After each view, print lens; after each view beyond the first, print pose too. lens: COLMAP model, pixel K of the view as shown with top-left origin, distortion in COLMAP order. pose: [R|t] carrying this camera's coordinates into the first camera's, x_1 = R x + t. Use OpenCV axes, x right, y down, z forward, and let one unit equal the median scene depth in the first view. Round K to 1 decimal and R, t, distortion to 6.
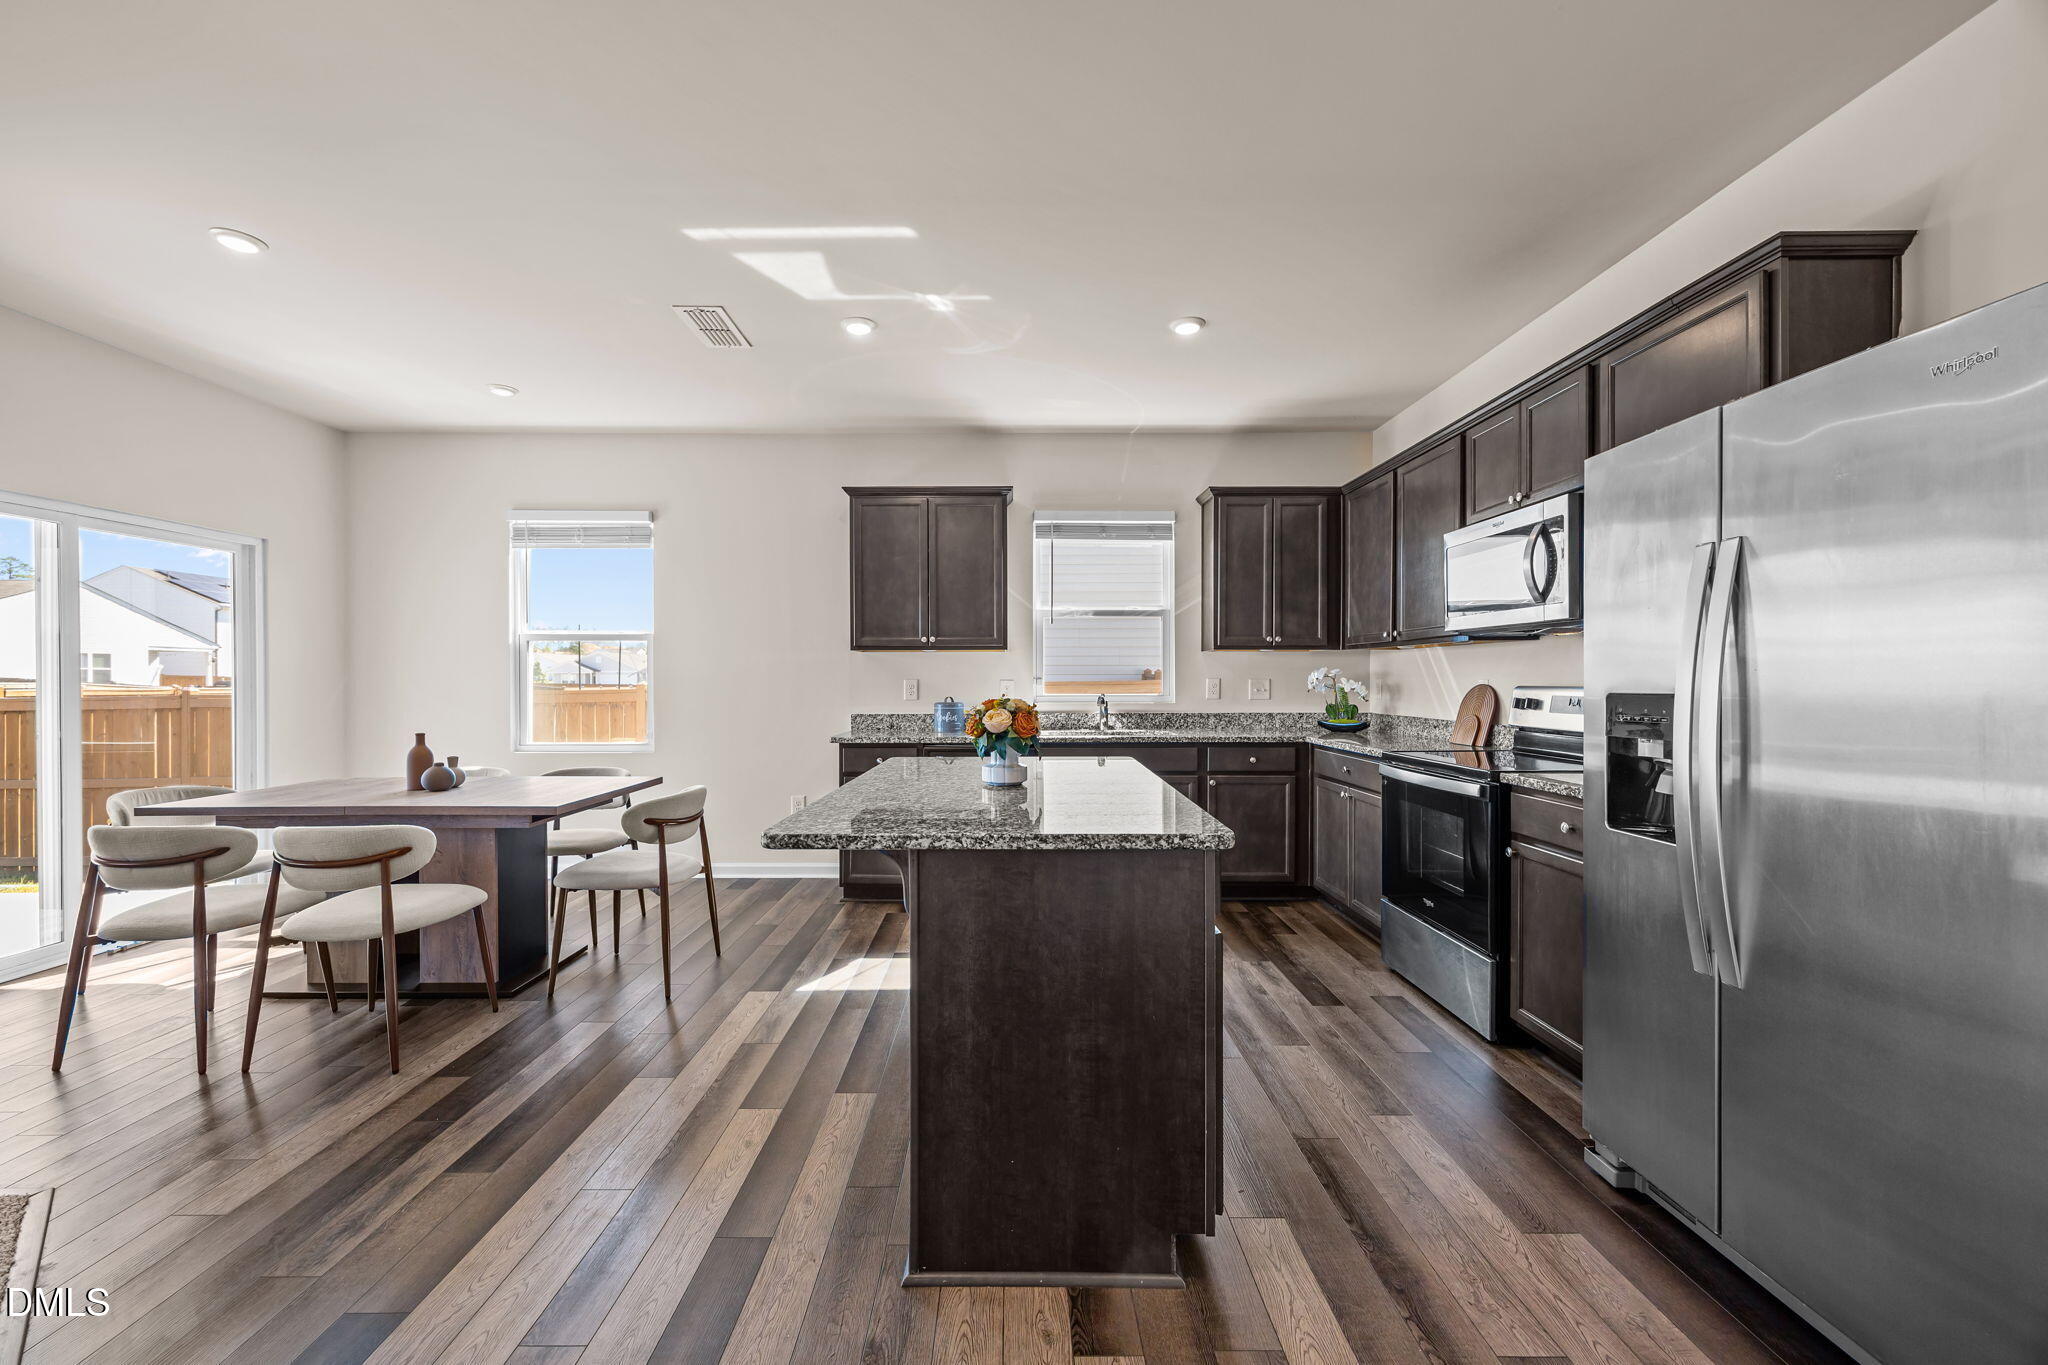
lens RADIAL K [[798.9, 0, 1023.9], [0, 798.9, 687.9], [0, 0, 1]] dist [-0.009649, 0.000907]
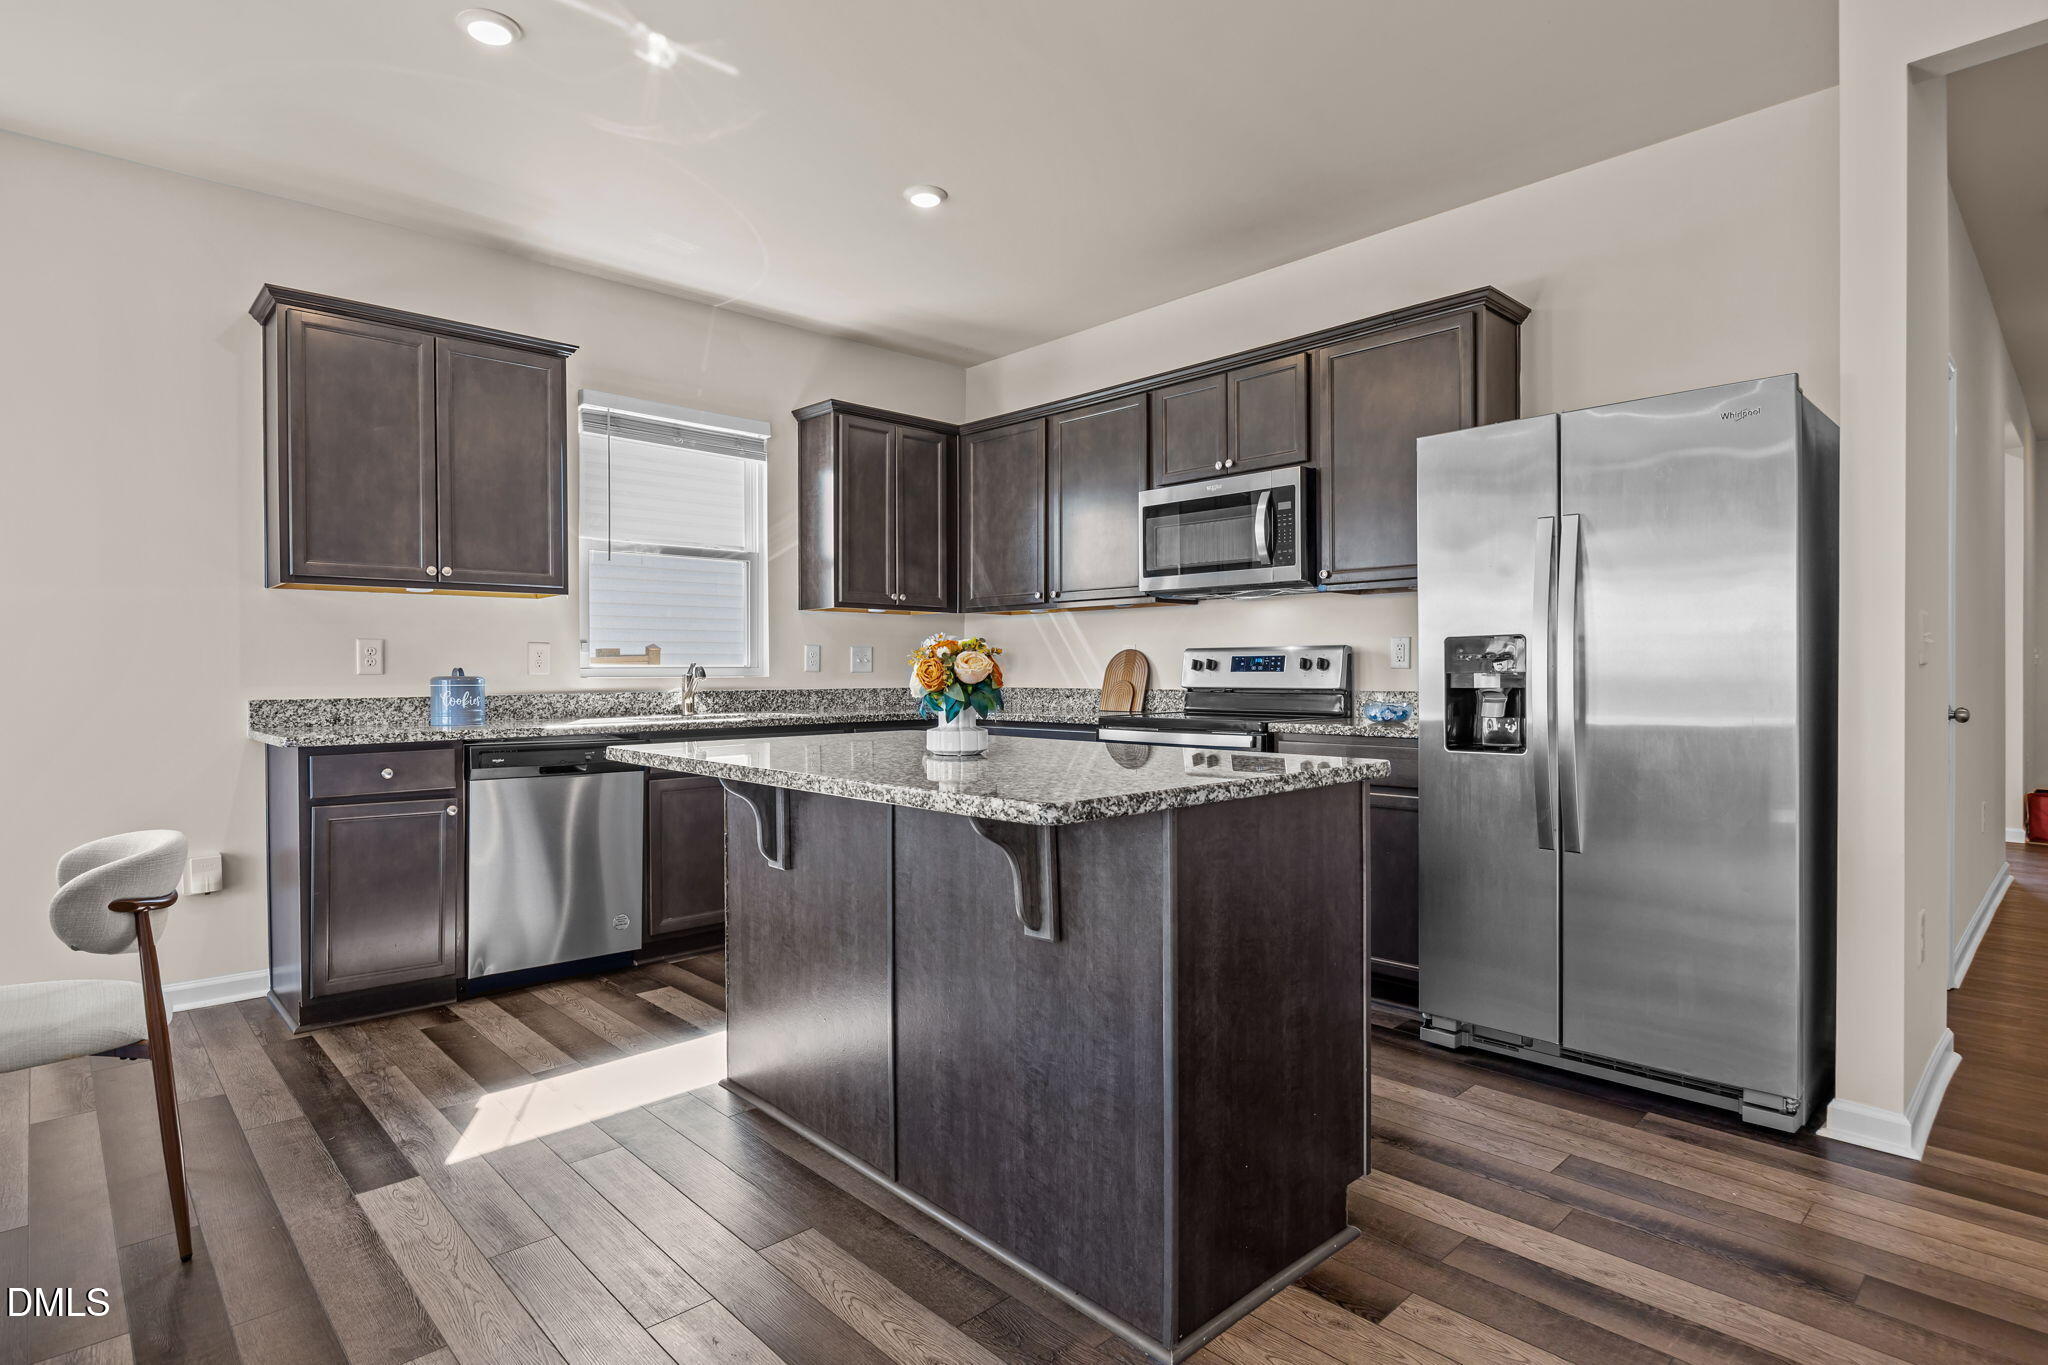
lens RADIAL K [[1037.3, 0, 1019.0], [0, 1037.3, 690.8], [0, 0, 1]] dist [-0.020116, -0.000398]
pose [[0.728346, -0.014942, 0.685047, -0.377378], [0.011231, 0.999888, 0.009869, 0.030451], [-0.685118, 0.000505, 0.728432, 0.147706]]
